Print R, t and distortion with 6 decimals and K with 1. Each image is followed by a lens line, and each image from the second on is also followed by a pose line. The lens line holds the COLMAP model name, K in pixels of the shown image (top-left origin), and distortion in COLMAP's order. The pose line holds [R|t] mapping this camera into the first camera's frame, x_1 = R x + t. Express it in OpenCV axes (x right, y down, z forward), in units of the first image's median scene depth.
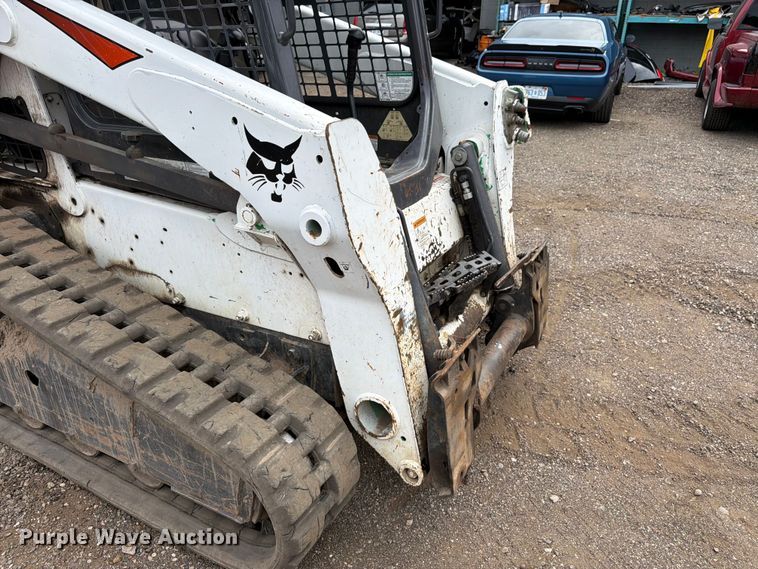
lens RADIAL K [[549.5, 0, 390.5], [0, 549.5, 299.7], [0, 0, 1]] dist [0.024020, -0.039451]
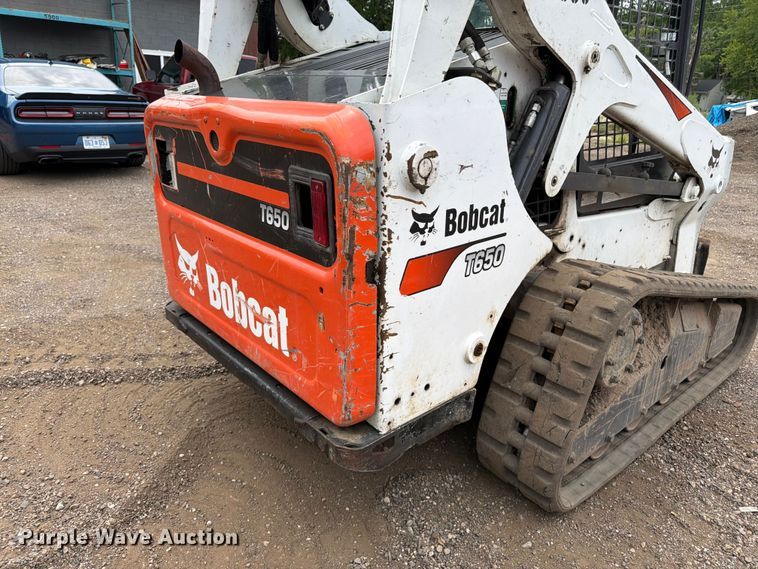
lens RADIAL K [[549.5, 0, 380.5], [0, 549.5, 296.6], [0, 0, 1]] dist [0.024020, -0.039451]
pose [[0.346562, -0.328324, 0.878691, -2.055646], [0.389873, 0.902417, 0.183420, -0.505969], [-0.853167, 0.279012, 0.440748, 1.011357]]
